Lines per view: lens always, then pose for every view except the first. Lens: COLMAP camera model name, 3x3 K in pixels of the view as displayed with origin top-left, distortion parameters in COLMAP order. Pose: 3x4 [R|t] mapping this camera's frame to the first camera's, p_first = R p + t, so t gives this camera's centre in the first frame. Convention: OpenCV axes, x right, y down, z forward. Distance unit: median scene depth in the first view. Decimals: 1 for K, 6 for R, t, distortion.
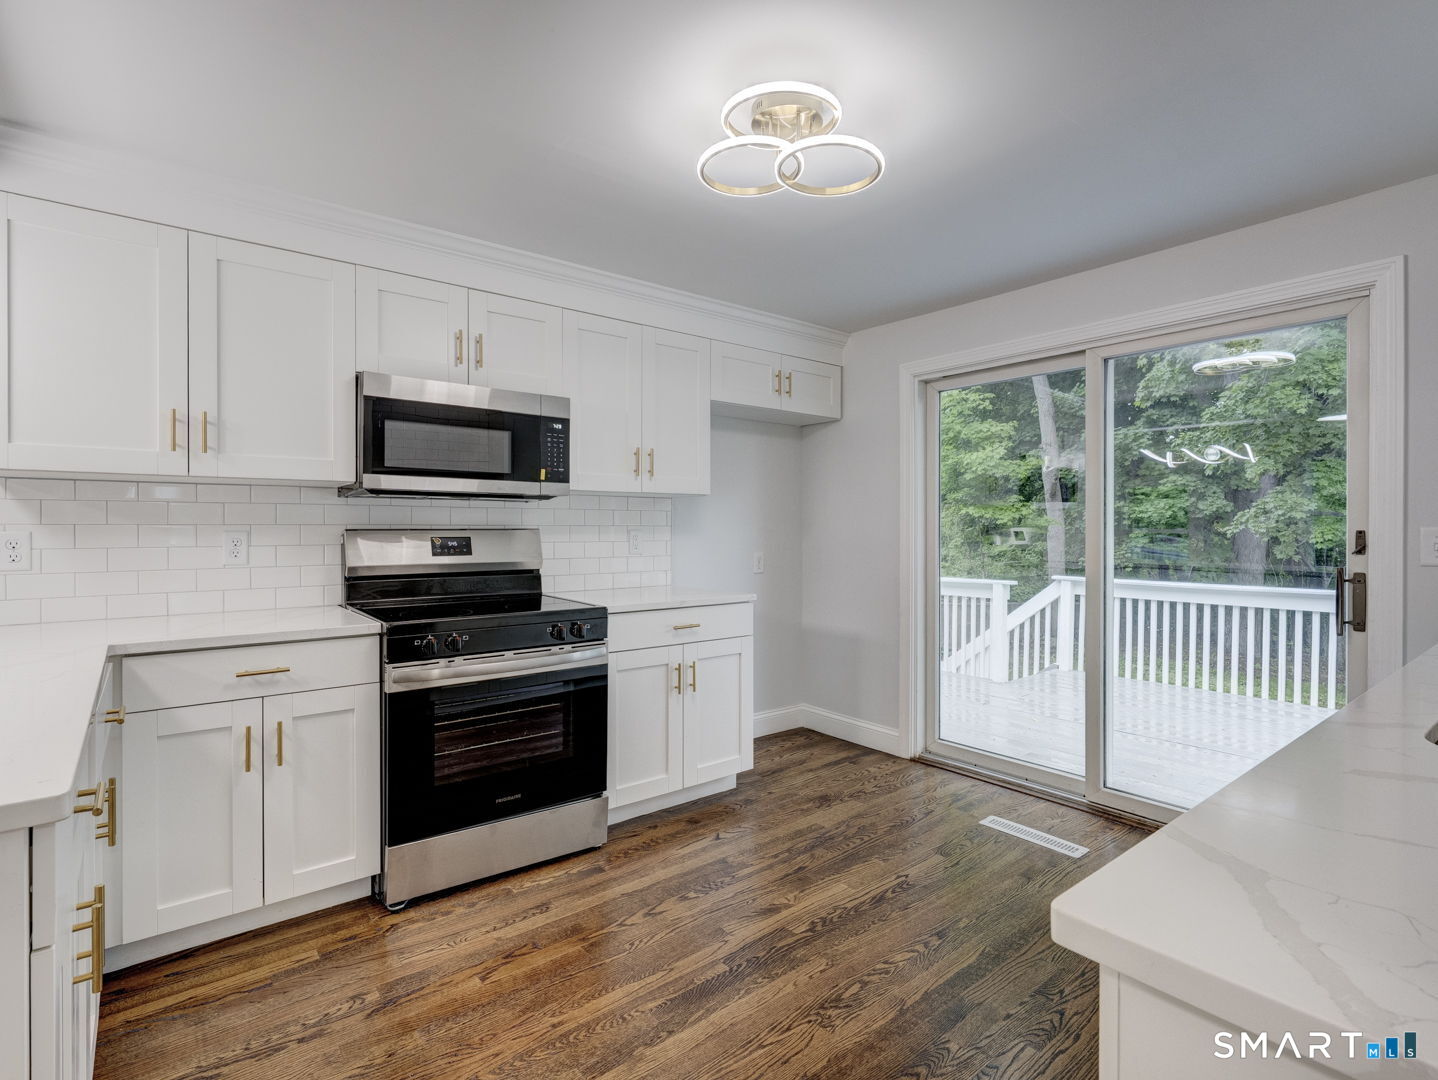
lens RADIAL K [[725.1, 0, 726.3], [0, 725.1, 536.4], [0, 0, 1]] dist [0.001962, 0.000338]
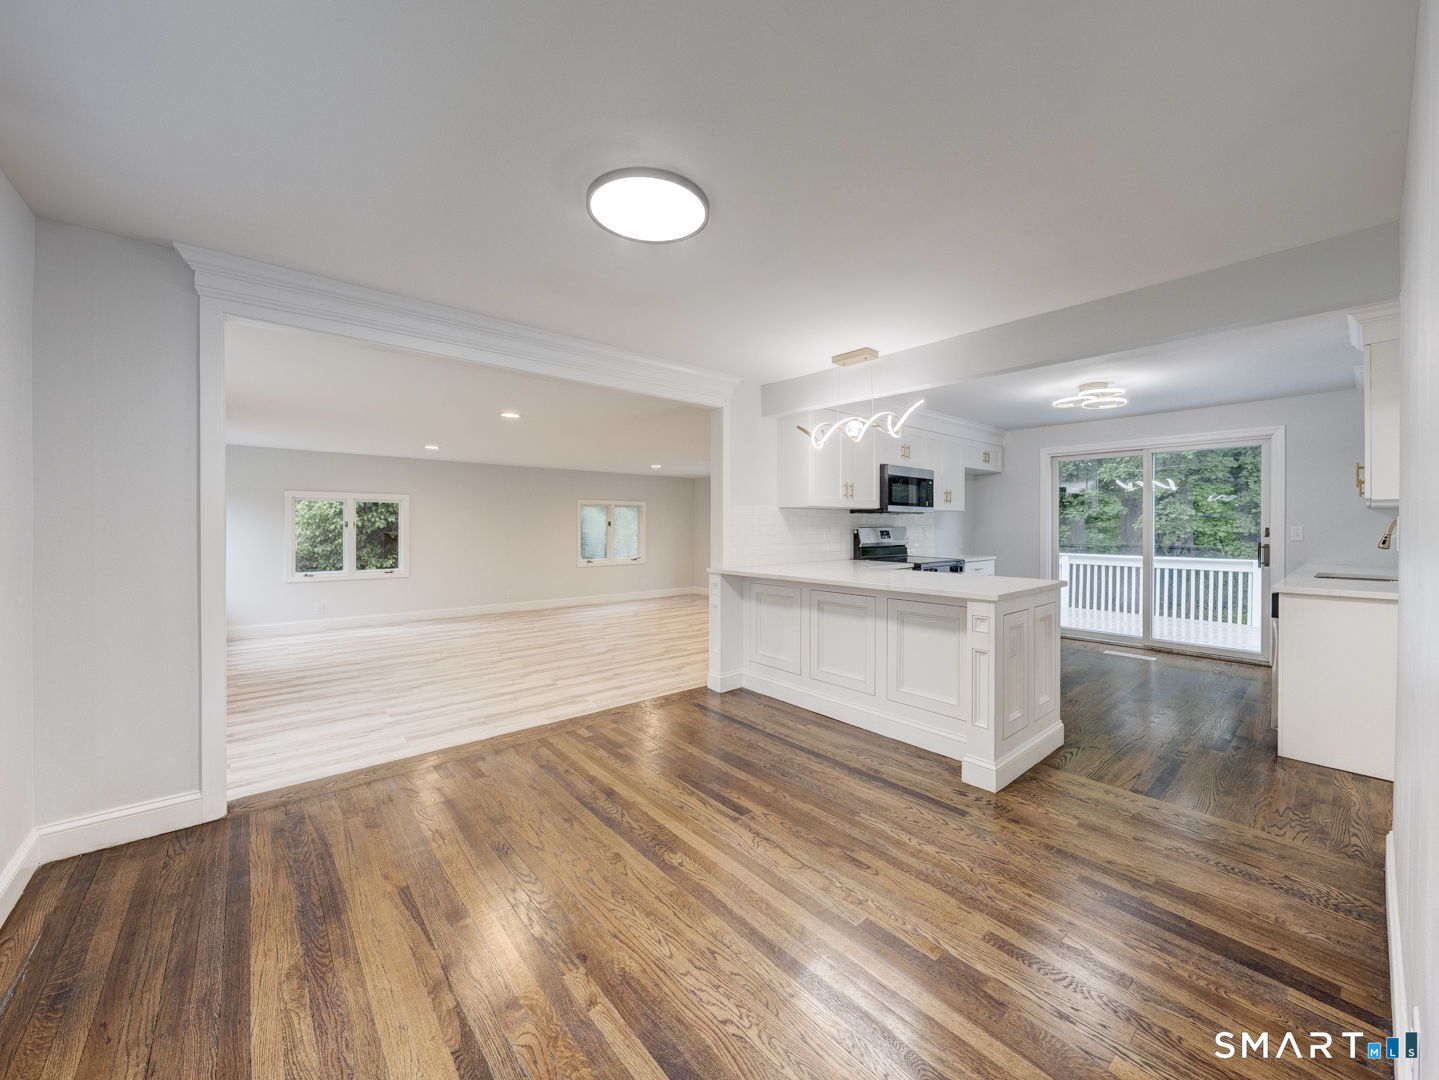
lens RADIAL K [[553.7, 0, 731.9], [0, 553.7, 529.7], [0, 0, 1]] dist [-0.010961, -0.000441]
pose [[0.999454, -0.001150, 0.033008, -0.947612], [0.001137, 0.999999, 0.000404, -0.003138], [-0.033008, -0.000367, 0.999455, -0.766934]]
